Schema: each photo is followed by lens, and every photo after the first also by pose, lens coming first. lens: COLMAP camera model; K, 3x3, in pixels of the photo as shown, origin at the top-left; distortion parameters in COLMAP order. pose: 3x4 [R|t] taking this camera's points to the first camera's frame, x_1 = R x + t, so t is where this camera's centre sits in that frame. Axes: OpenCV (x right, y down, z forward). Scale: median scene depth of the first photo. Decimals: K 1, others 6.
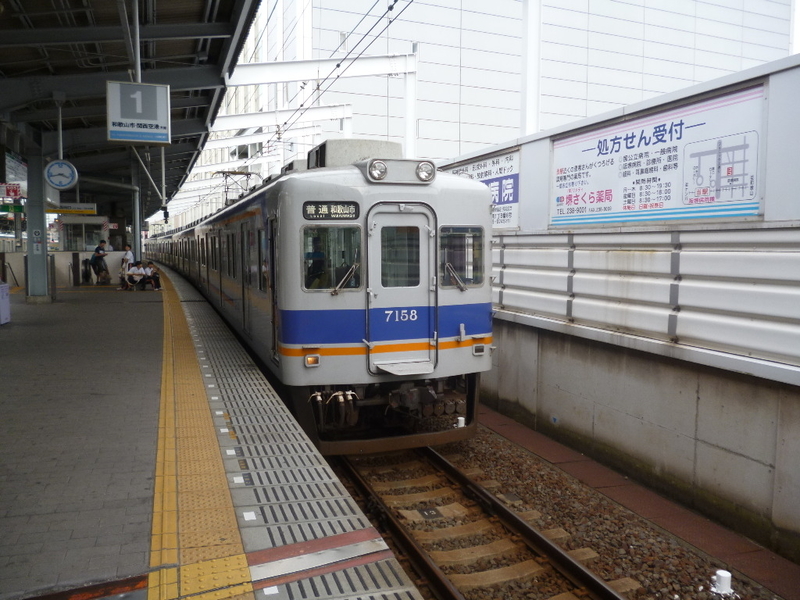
lens RADIAL K [[660.6, 0, 400.0], [0, 660.6, 300.0], [0, 0, 1]] dist [-0.038077, 0.000285]
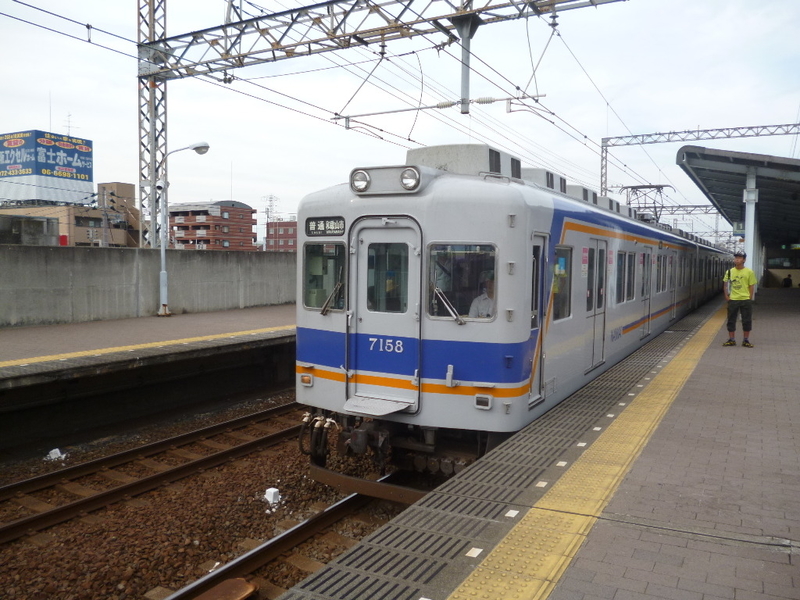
lens RADIAL K [[660.6, 0, 400.0], [0, 660.6, 300.0], [0, 0, 1]] dist [-0.038077, 0.000285]
pose [[0.669595, 0.065096, -0.739868, 0.662969], [-0.082079, 0.996536, 0.013396, -0.049620], [0.738177, 0.051758, 0.672618, 0.429426]]
